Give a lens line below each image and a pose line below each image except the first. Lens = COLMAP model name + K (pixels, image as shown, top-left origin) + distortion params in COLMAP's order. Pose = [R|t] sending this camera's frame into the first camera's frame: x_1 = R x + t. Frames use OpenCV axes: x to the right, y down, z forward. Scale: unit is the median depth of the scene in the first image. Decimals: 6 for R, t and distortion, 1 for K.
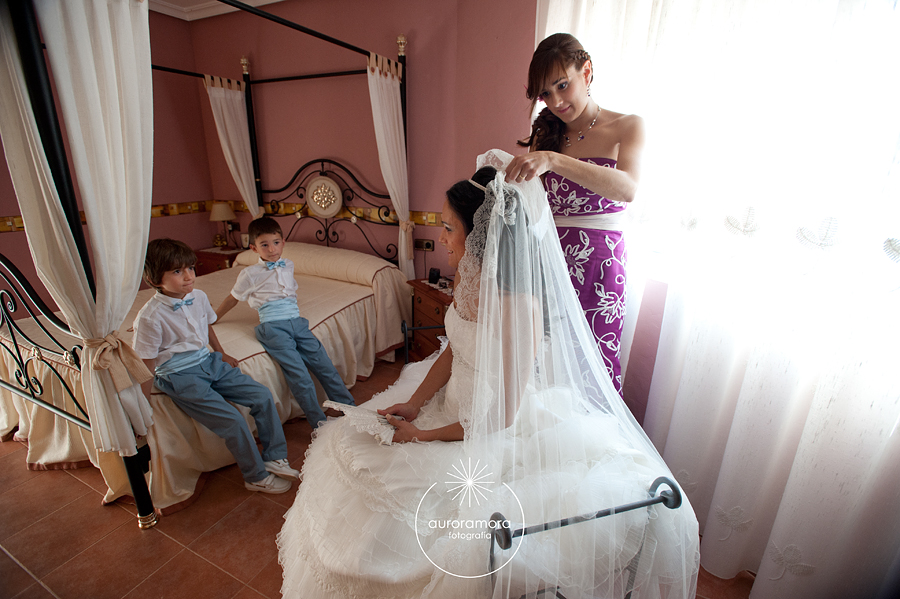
lens RADIAL K [[426.8, 0, 447.8], [0, 426.8, 301.4], [0, 0, 1]] dist [-0.027240, -0.000726]
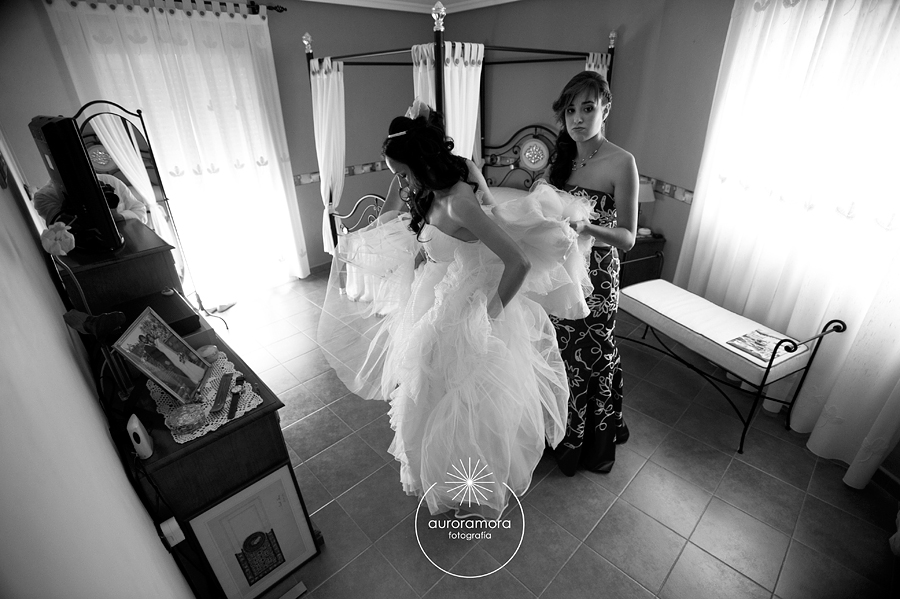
lens RADIAL K [[426.8, 0, 457.8], [0, 426.8, 297.8], [0, 0, 1]] dist [-0.027240, -0.000726]
pose [[0.946200, 0.118807, -0.300984, -0.063343], [-0.070480, 0.983495, 0.166644, -0.009187], [0.315815, -0.136465, 0.938956, -0.390432]]
